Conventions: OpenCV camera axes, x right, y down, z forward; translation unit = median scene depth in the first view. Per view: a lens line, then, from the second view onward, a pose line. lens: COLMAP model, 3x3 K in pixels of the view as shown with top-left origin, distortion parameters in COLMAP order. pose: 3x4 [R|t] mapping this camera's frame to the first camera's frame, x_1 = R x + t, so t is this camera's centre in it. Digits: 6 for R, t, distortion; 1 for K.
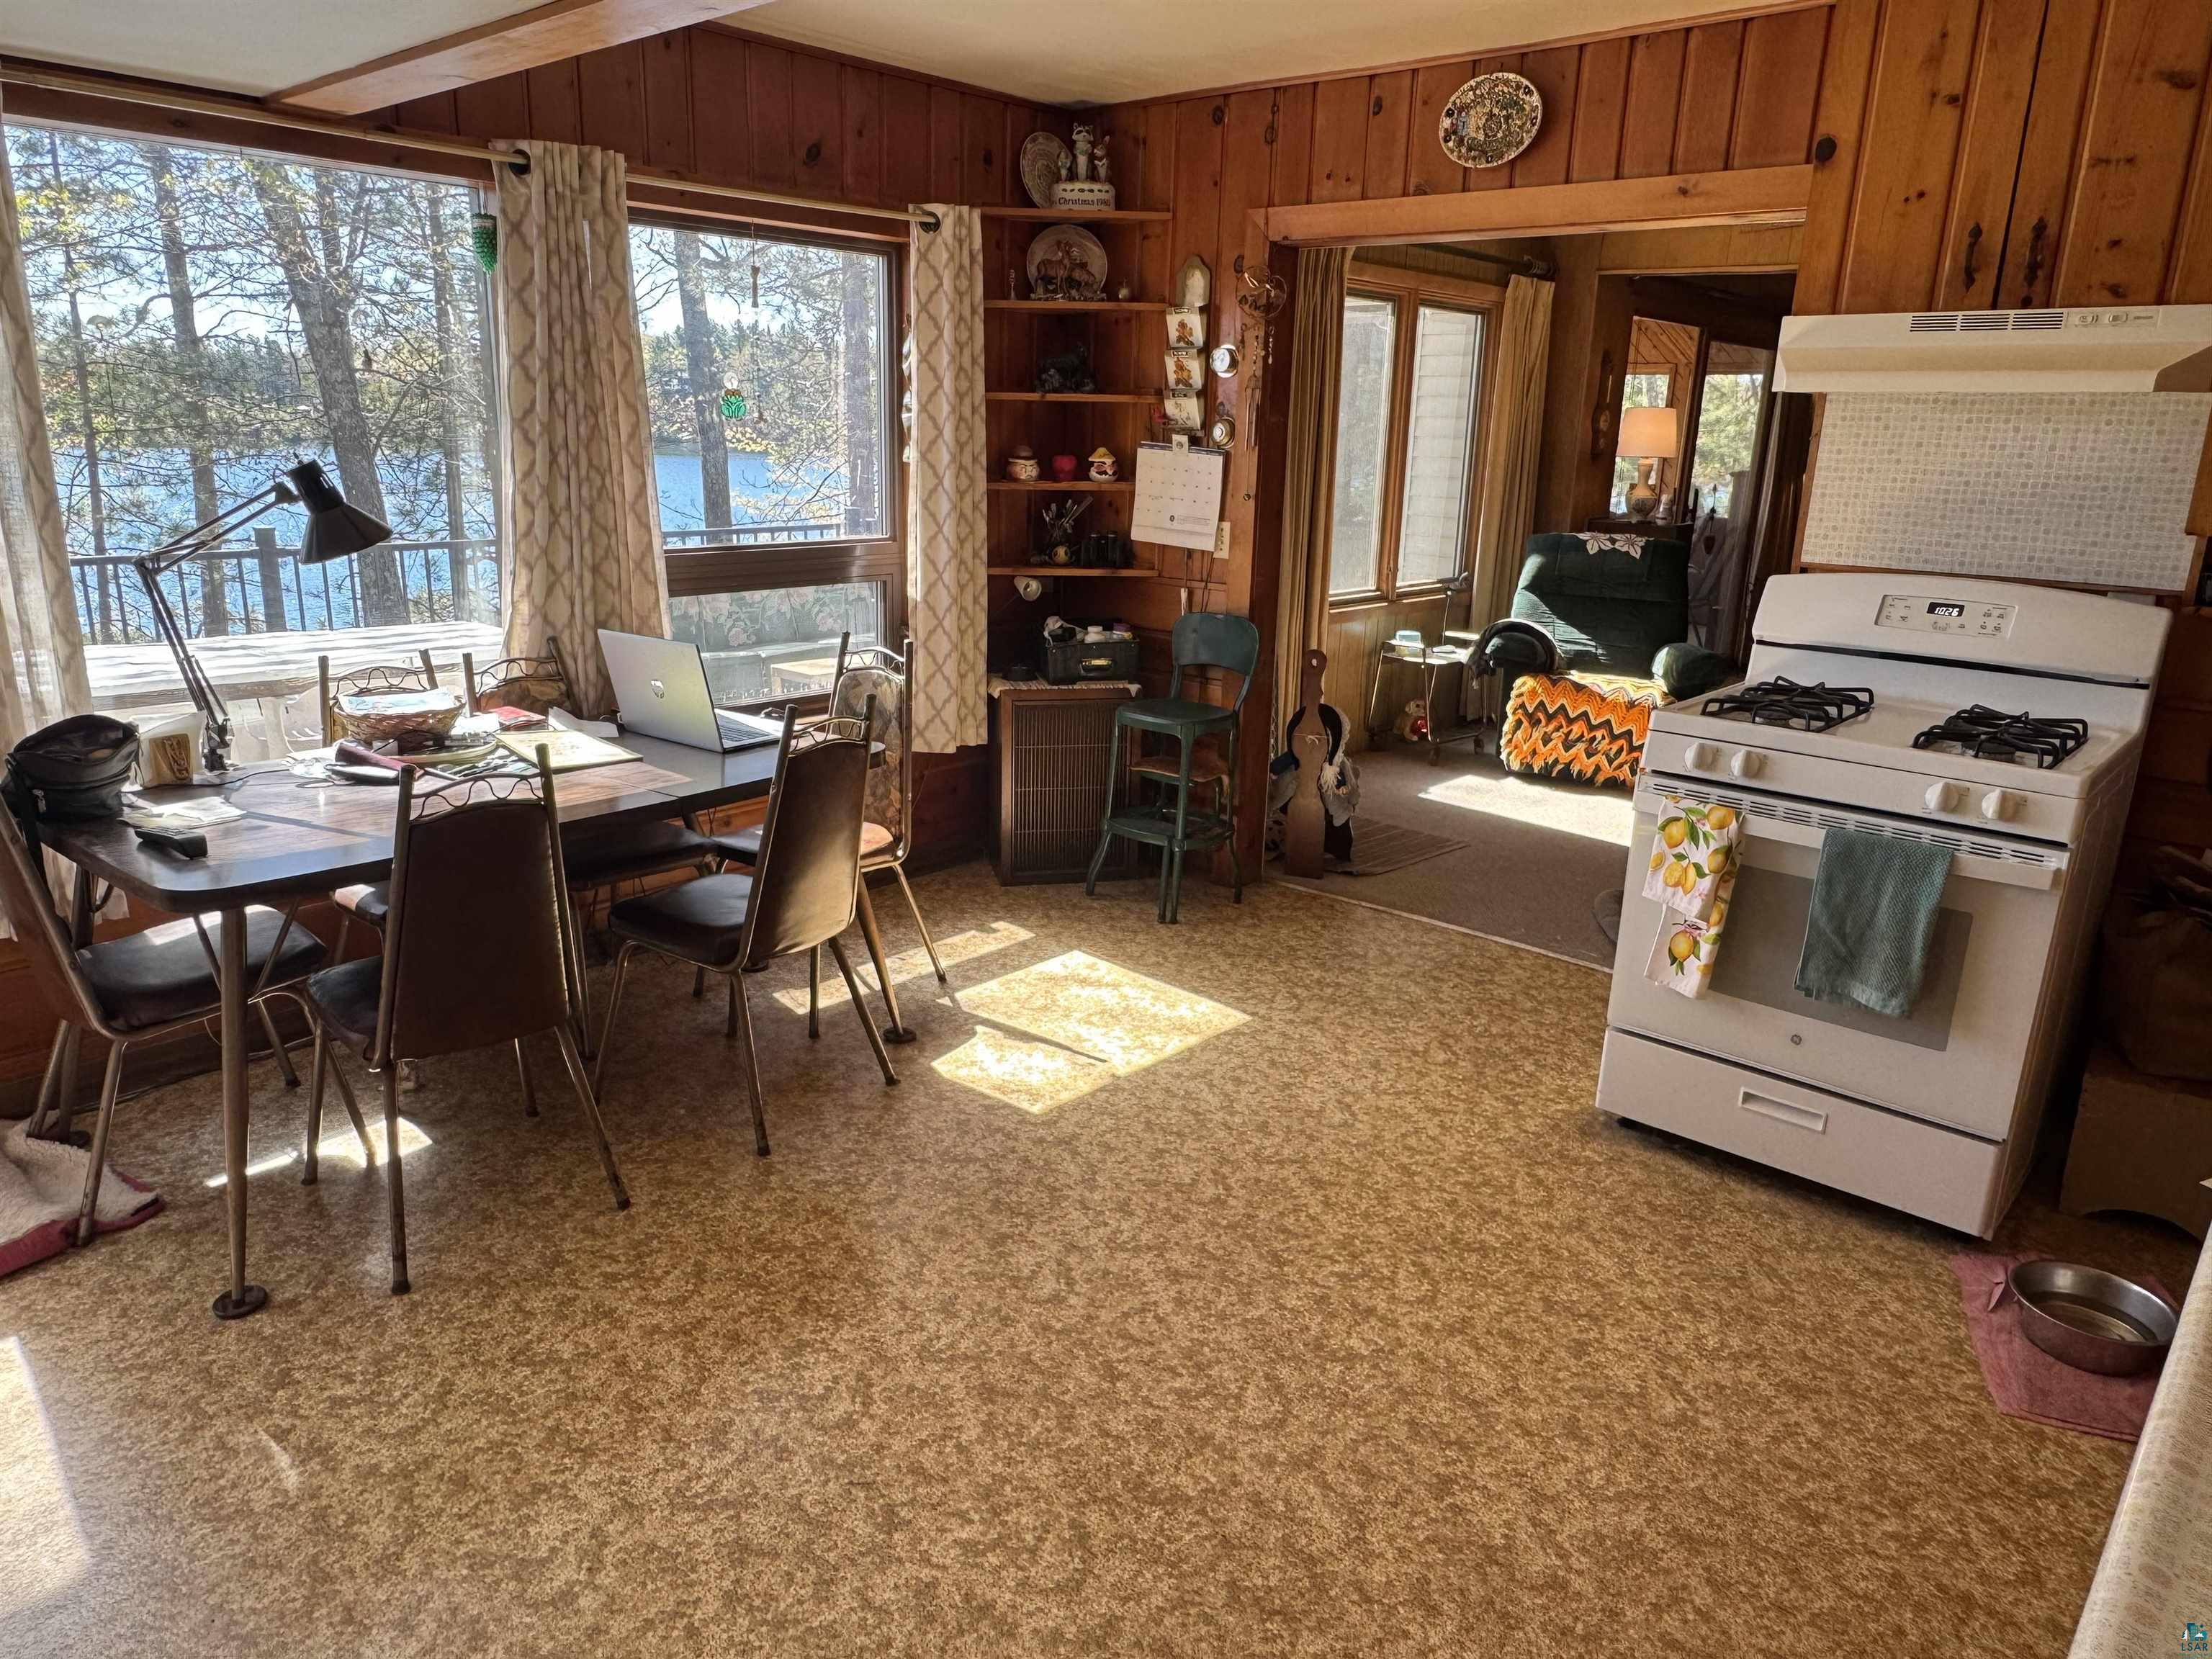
lens RADIAL K [[1463.3, 0, 1106.0], [0, 1463.3, 829.5], [0, 0, 1]] dist [0.003687, 0.002923]
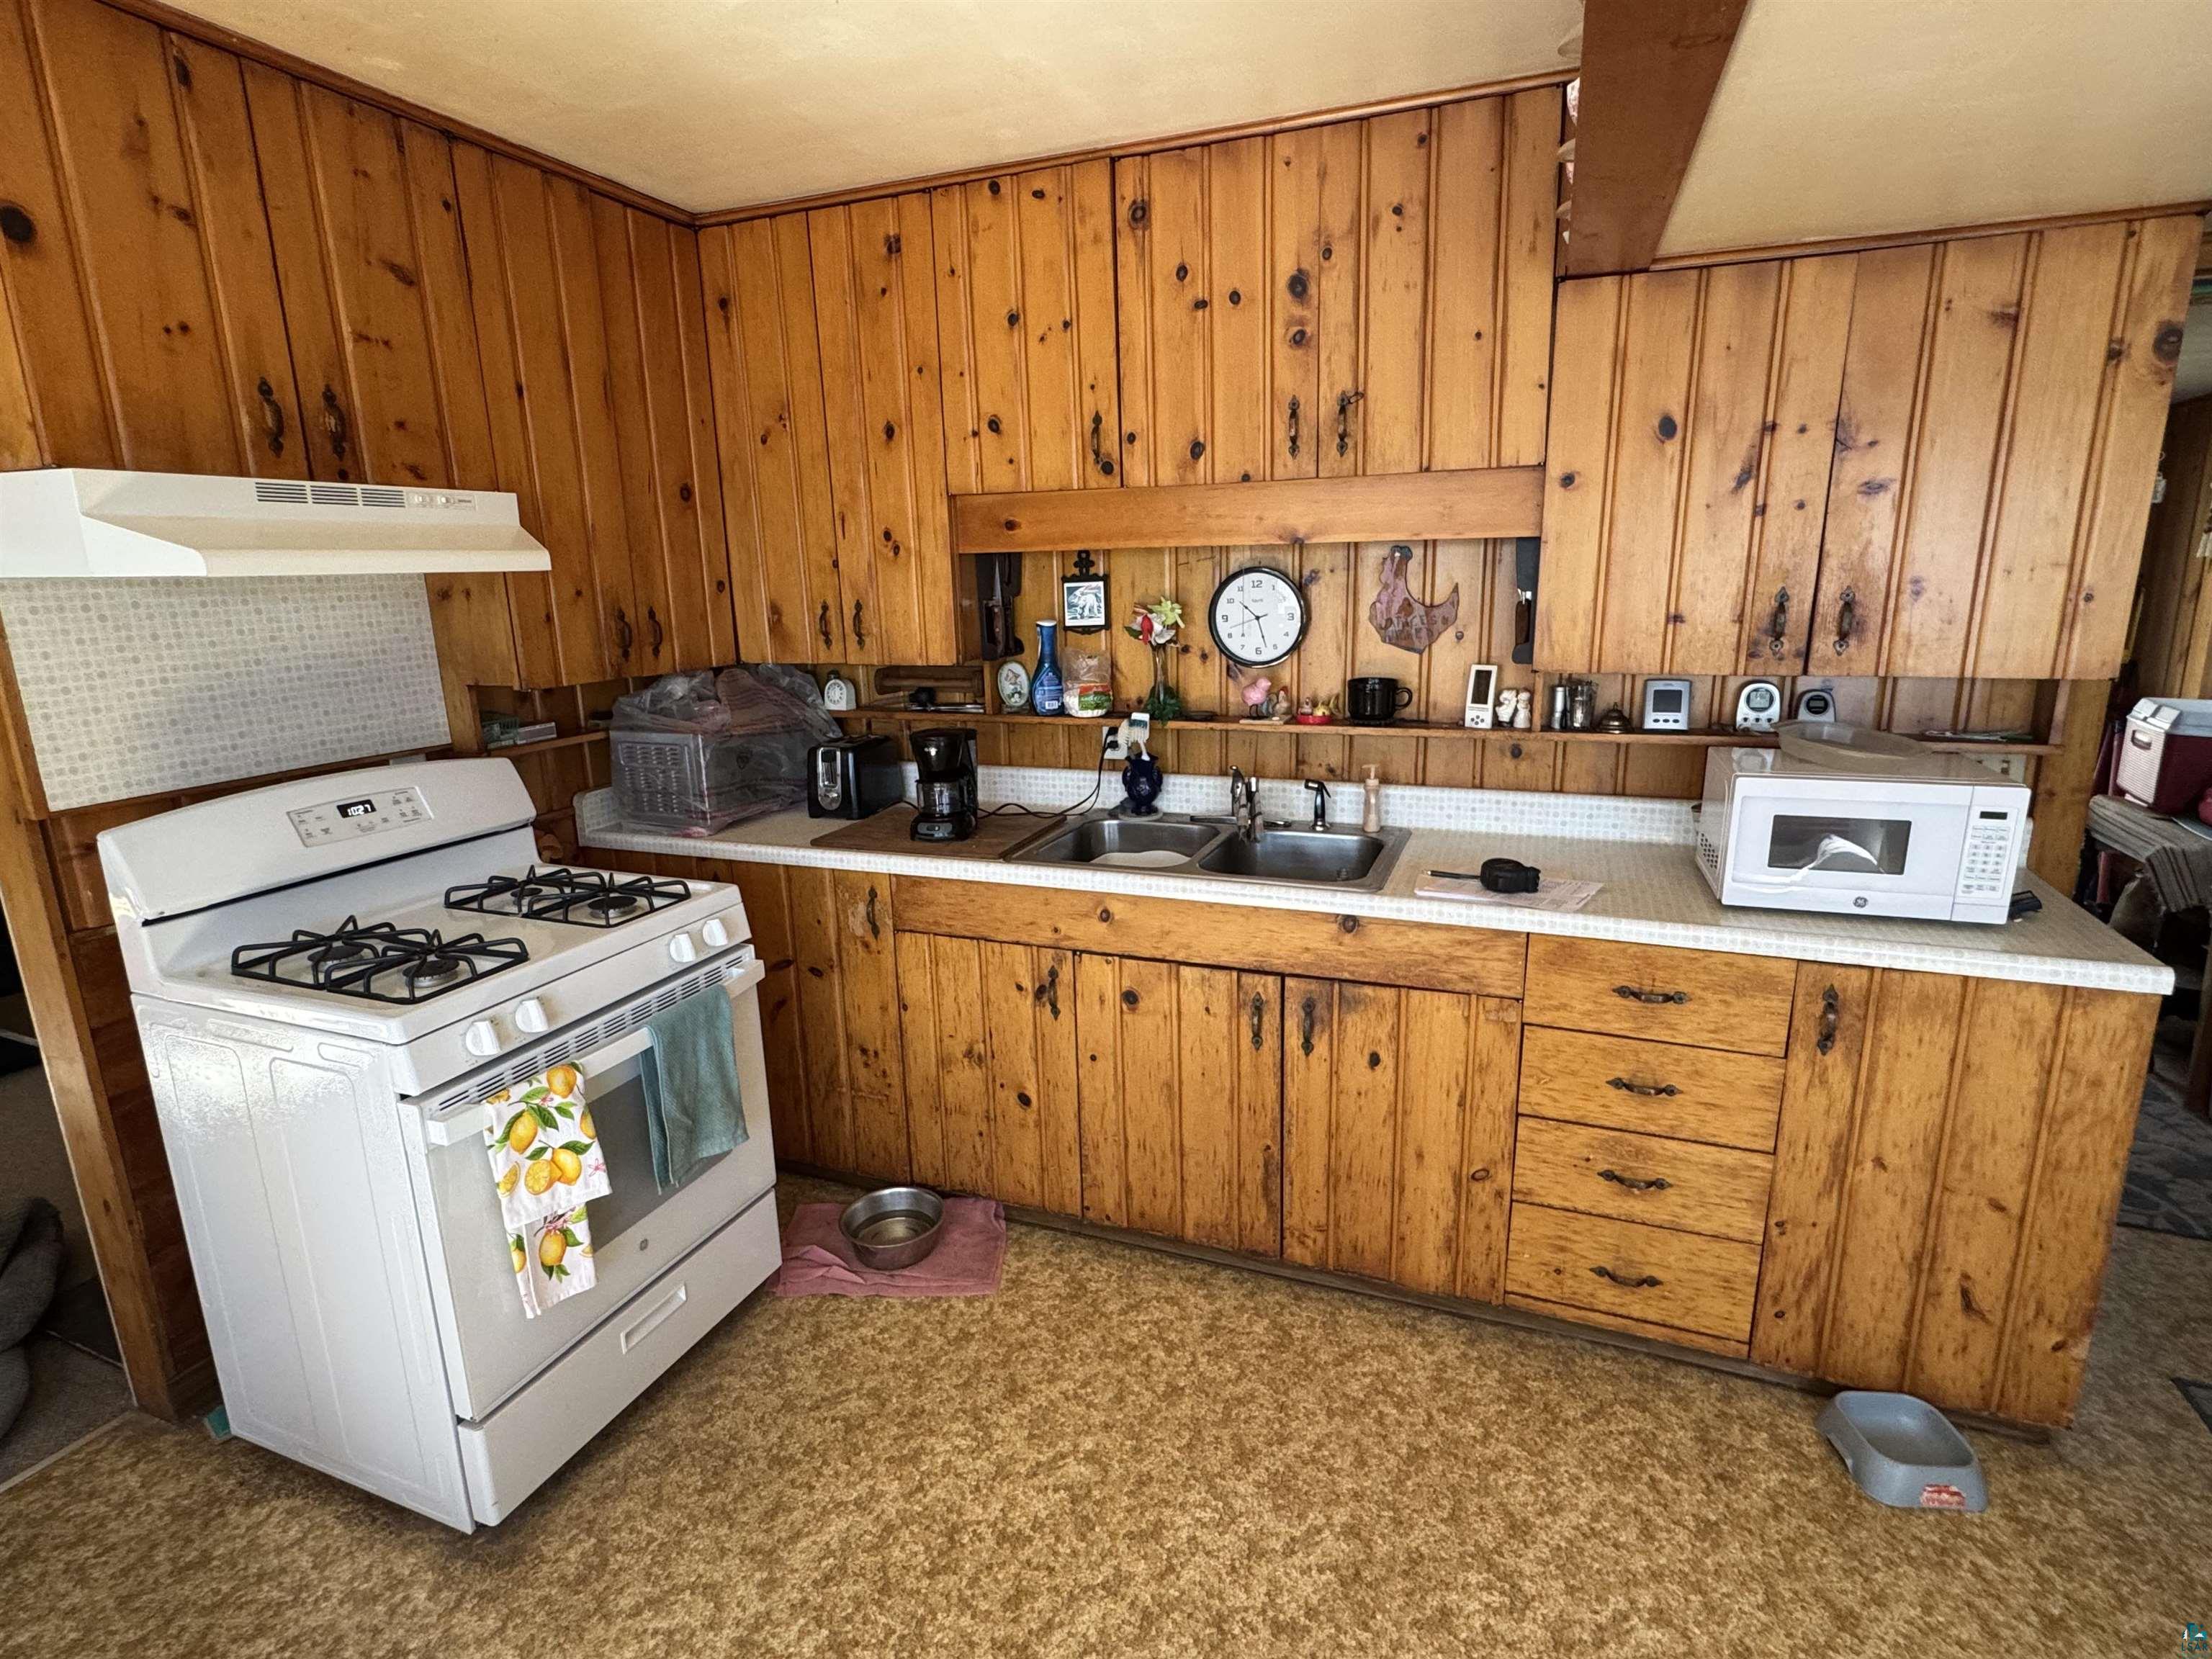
lens RADIAL K [[1097.2, 0, 1106.0], [0, 1097.2, 829.5], [0, 0, 1]] dist [-0.007515, 0.000646]
pose [[-0.347409, -0.235765, 0.907591, -0.222311], [0.265428, 0.903569, 0.336321, -0.269374], [-0.899364, 0.357741, -0.251330, 0.843684]]
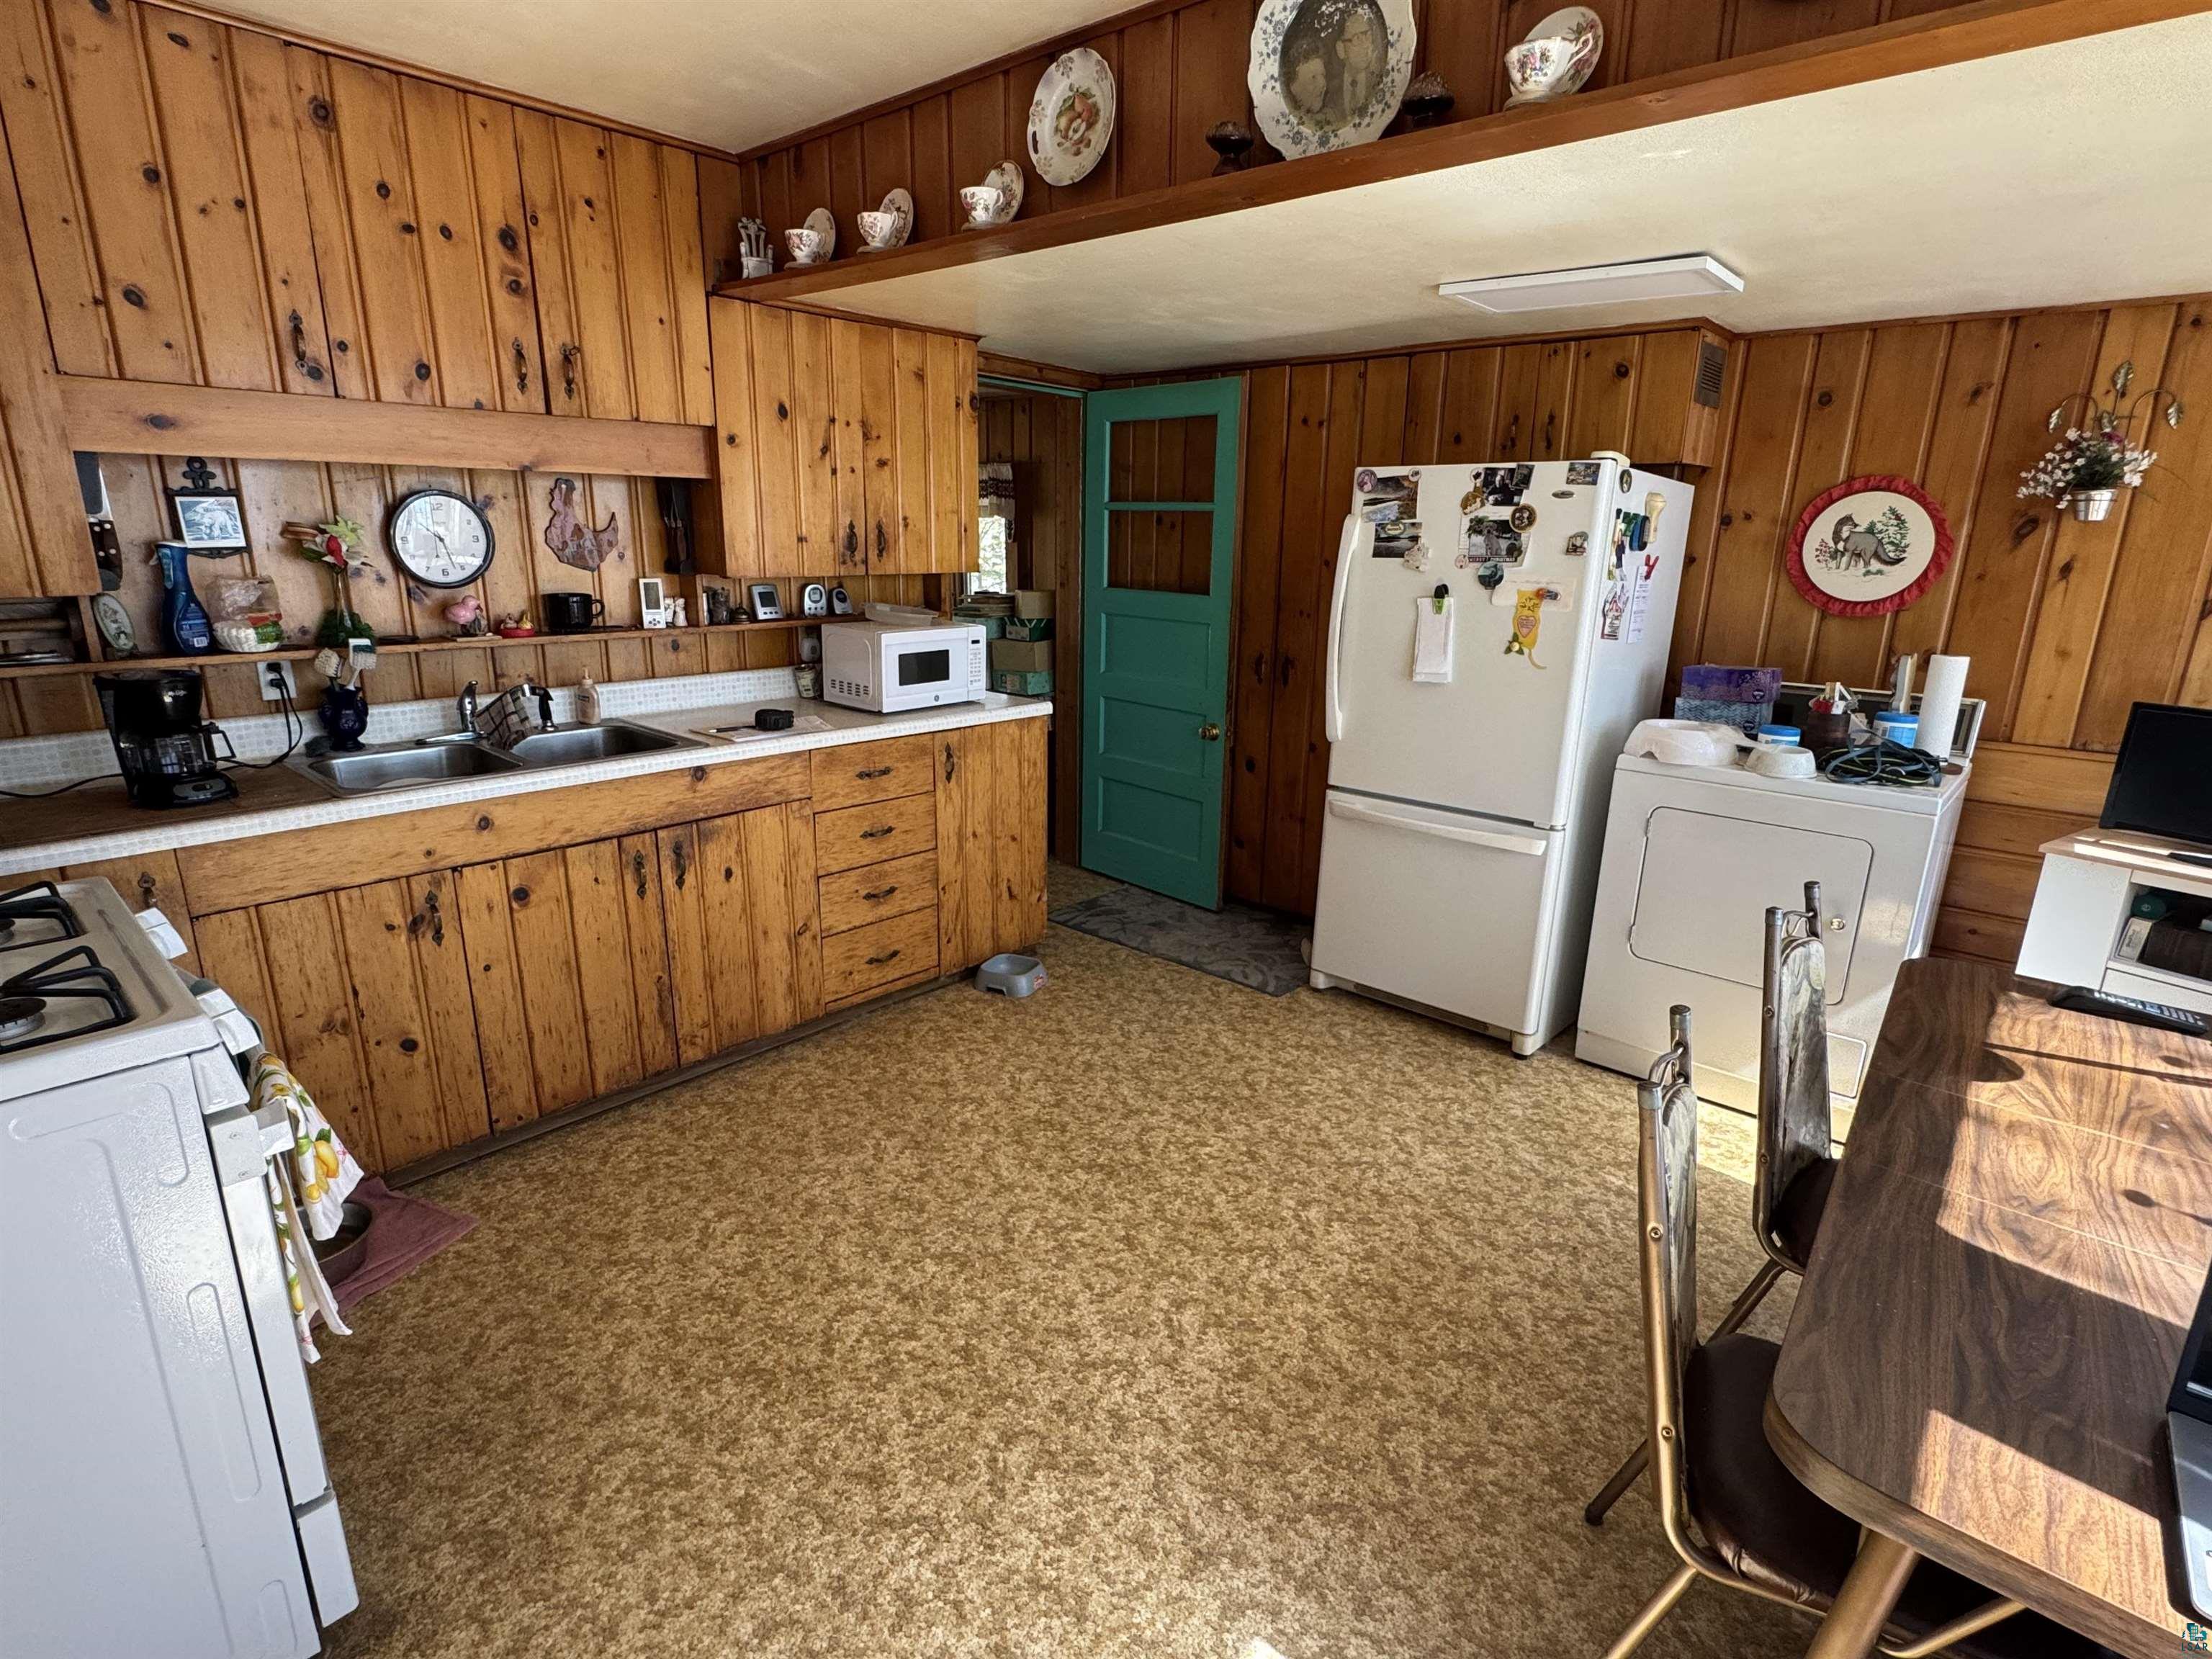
lens RADIAL K [[1097.2, 0, 1106.0], [0, 1097.2, 829.5], [0, 0, 1]] dist [-0.007515, 0.000646]
pose [[-0.998975, -0.044133, -0.010065, 0.043252], [-0.042980, 0.855015, 0.516819, -0.394879], [-0.014203, 0.516722, -0.856035, 1.402300]]
